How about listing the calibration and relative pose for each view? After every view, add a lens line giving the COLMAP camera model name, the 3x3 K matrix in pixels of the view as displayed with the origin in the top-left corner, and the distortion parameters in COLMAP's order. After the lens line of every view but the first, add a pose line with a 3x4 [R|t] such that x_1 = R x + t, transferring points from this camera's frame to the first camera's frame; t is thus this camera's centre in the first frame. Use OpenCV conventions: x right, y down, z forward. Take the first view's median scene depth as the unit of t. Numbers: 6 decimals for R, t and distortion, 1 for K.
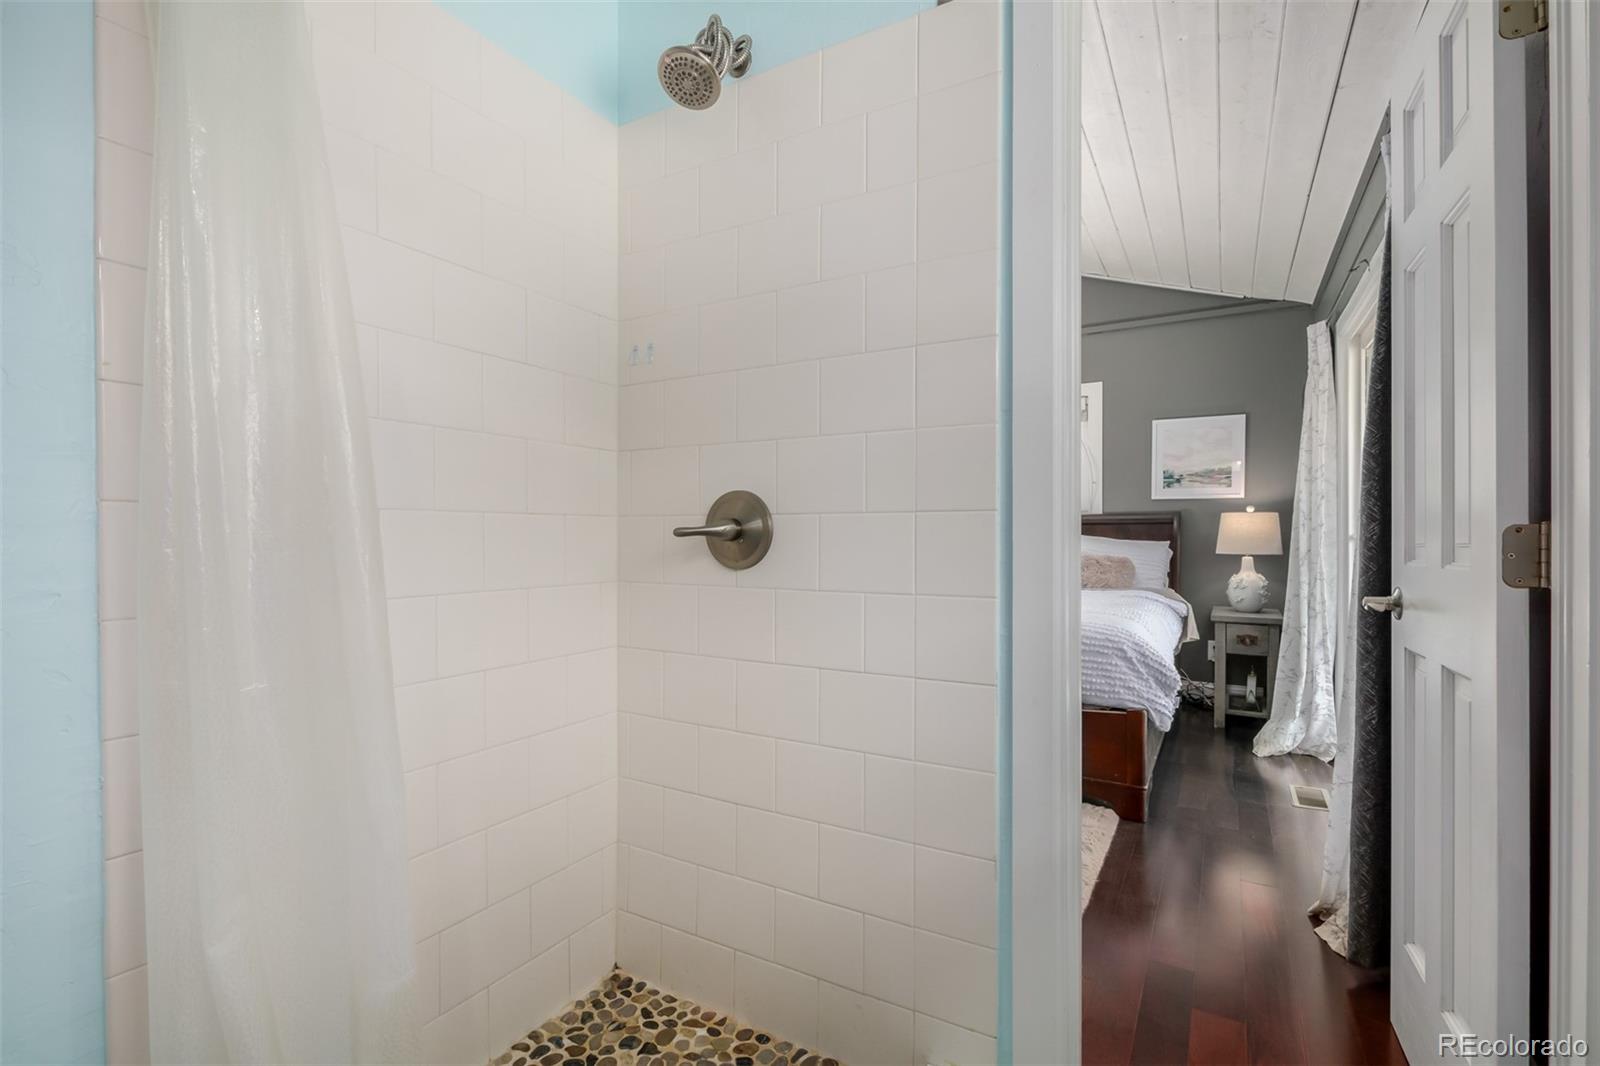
lens RADIAL K [[733.3, 0, 800.3], [0, 733.3, 534.4], [0, 0, 1]] dist [0.002728, -0.000036]
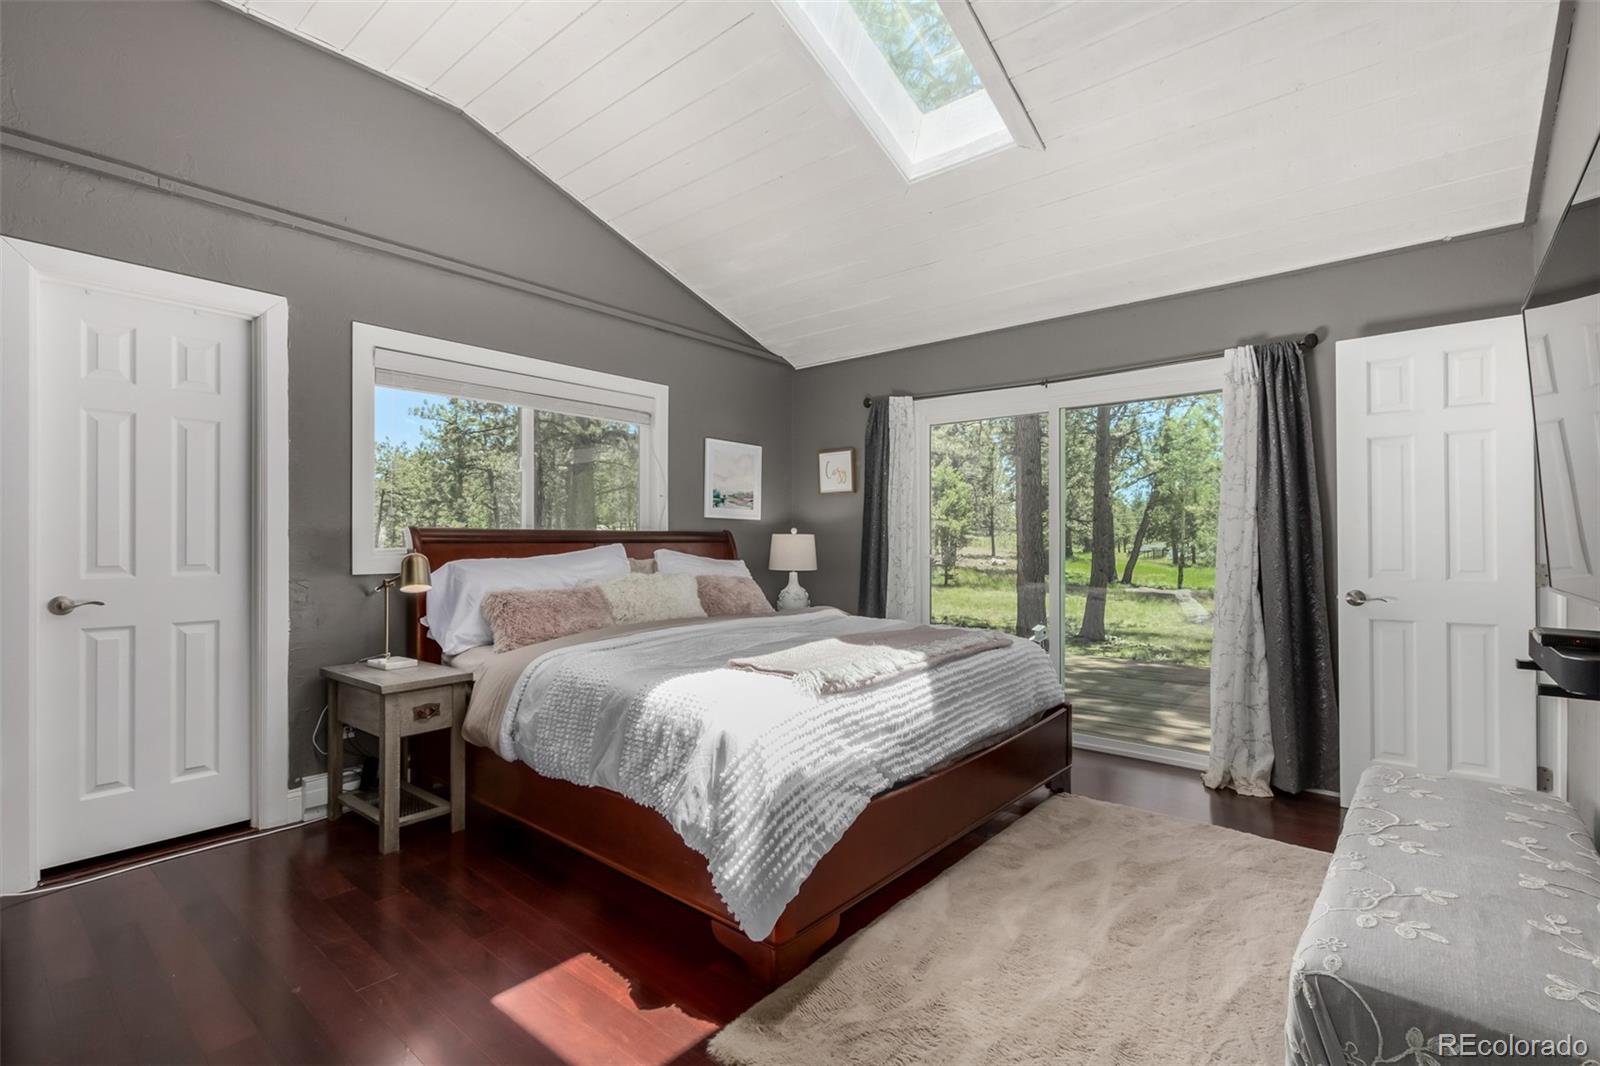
lens RADIAL K [[733.3, 0, 799.2], [0, 733.3, 535.9], [0, 0, 1]] dist [0.002728, -0.000036]
pose [[0.178221, 0.013411, 0.983899, -0.463526], [0.005895, 0.999875, -0.014696, -0.009105], [-0.983973, 0.008419, 0.178119, 0.715033]]
